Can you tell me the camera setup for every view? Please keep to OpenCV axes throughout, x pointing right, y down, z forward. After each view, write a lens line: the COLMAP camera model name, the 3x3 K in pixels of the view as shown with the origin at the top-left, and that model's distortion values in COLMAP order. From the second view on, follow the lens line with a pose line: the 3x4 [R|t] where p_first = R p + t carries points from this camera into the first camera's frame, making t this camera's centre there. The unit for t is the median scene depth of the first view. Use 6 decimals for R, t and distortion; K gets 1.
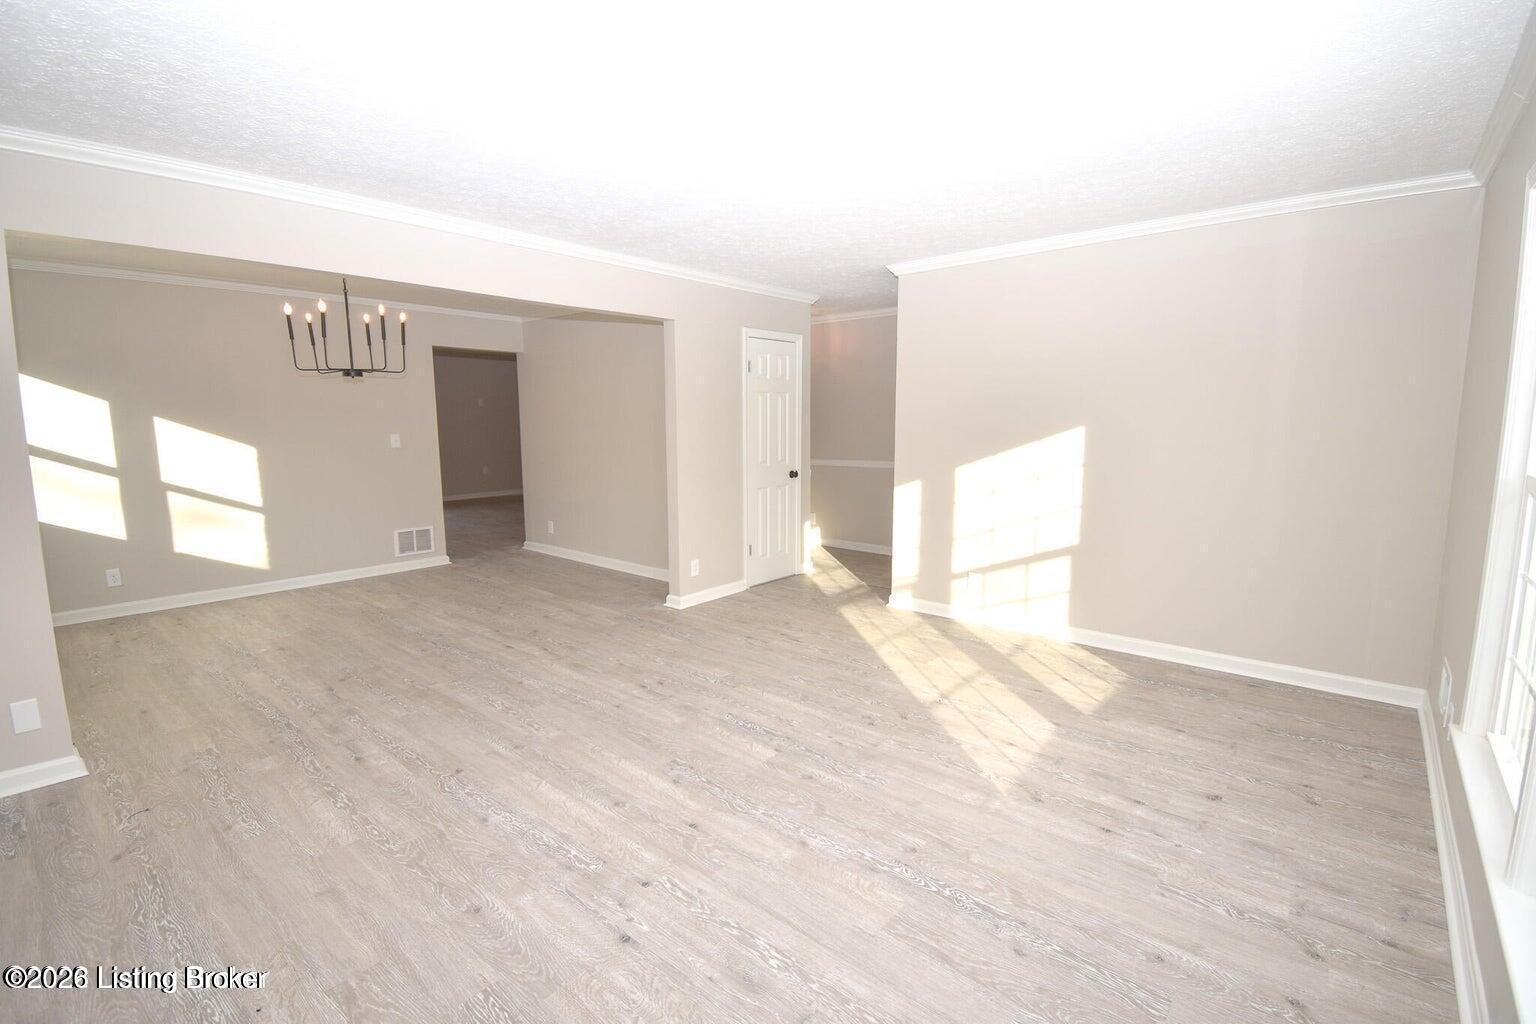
lens RADIAL K [[683.4, 0, 770.7], [0, 683.4, 508.3], [0, 0, 1]] dist [0.022241, -0.026324]
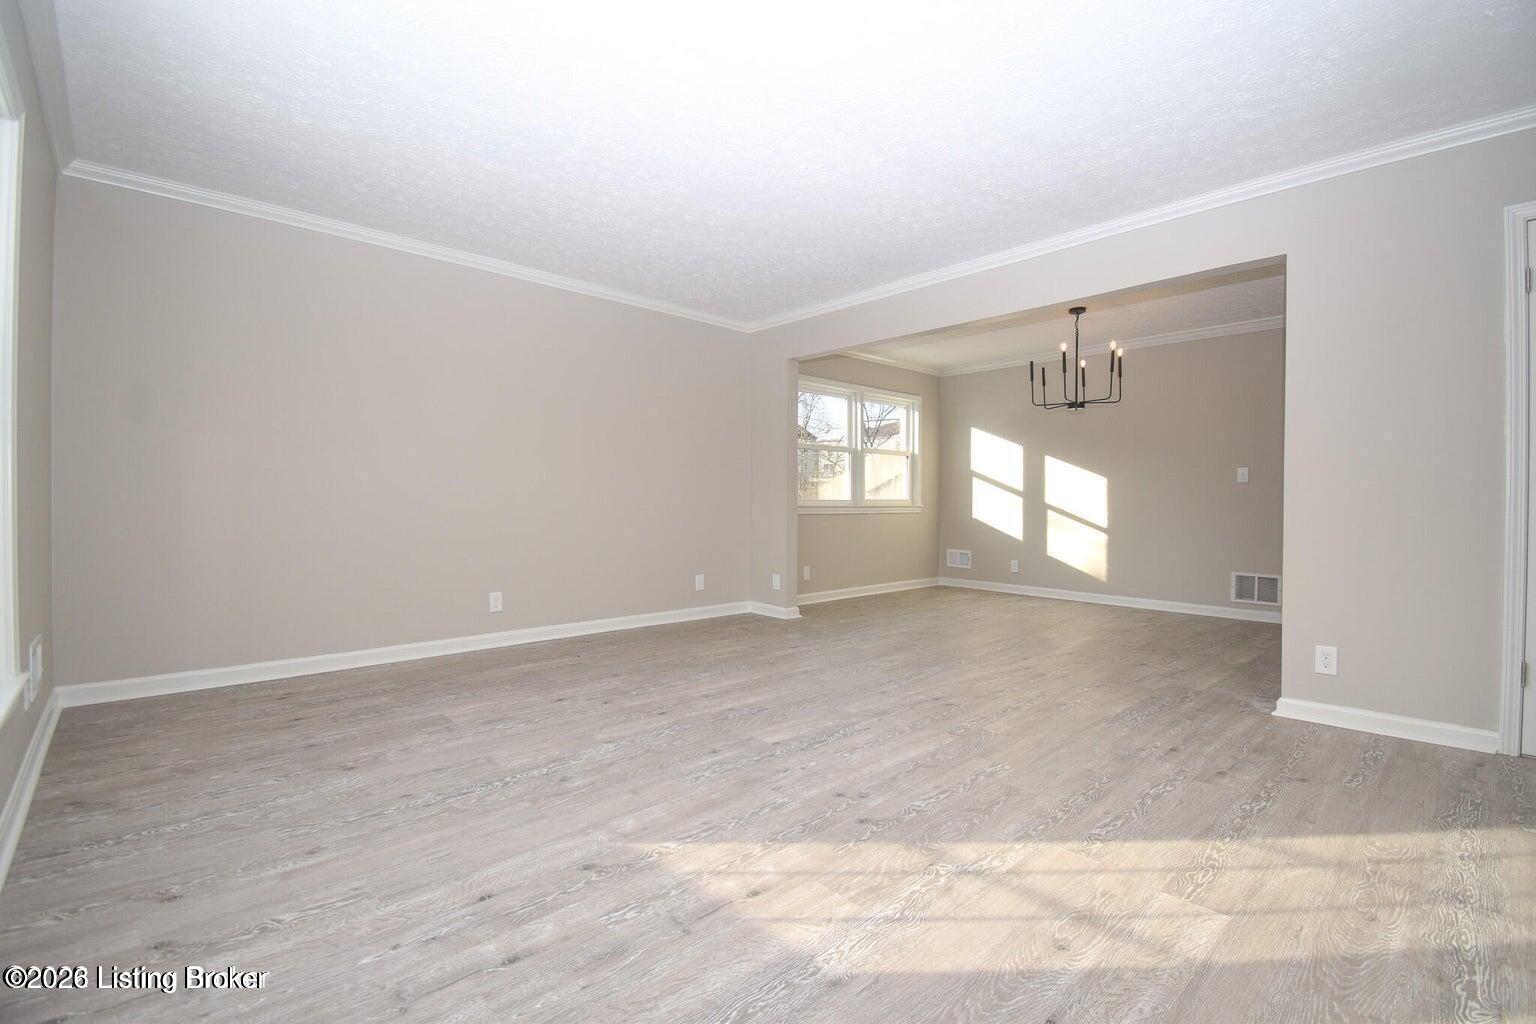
lens RADIAL K [[683.4, 0, 770.7], [0, 683.4, 508.3], [0, 0, 1]] dist [0.022241, -0.026324]
pose [[-0.117020, 0.011565, -0.993062, 0.634109], [-0.138830, 0.989923, 0.027888, 0.012727], [0.983378, 0.141130, -0.114235, 0.729344]]
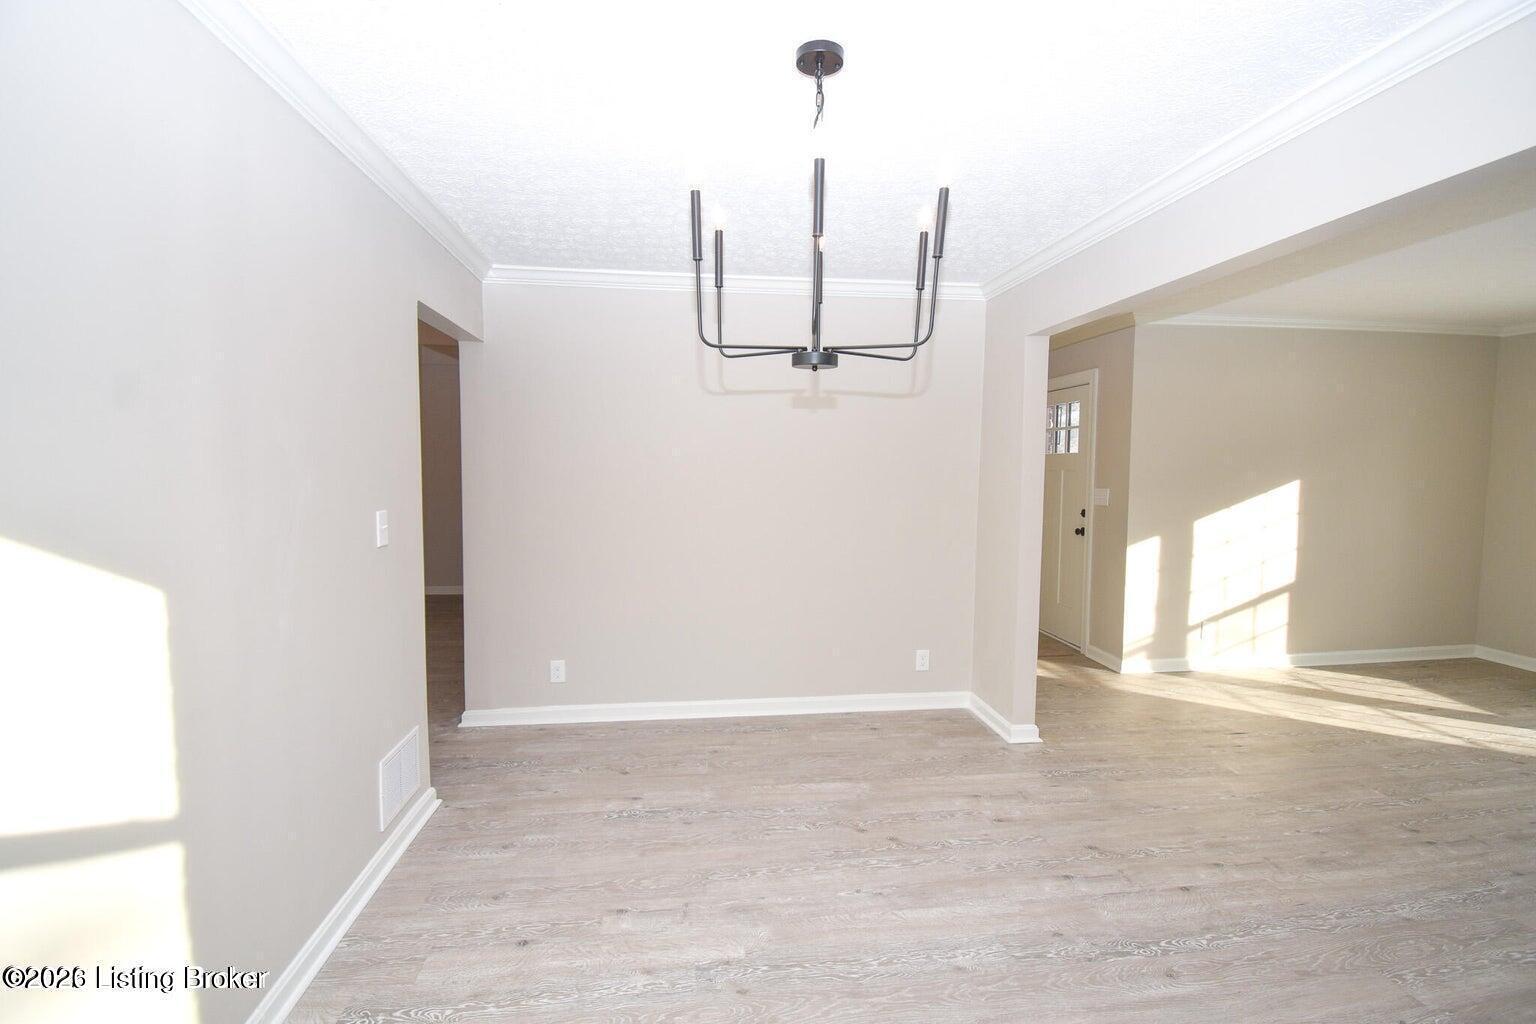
lens RADIAL K [[685.1, 0, 764.4], [0, 685.1, 526.6], [0, 0, 1]] dist [-0.000367, -0.014932]
pose [[0.686583, -0.060993, 0.724488, -1.006082], [0.090590, 0.995886, -0.002009, -0.119954], [-0.721385, 0.067010, 0.689284, 0.853992]]
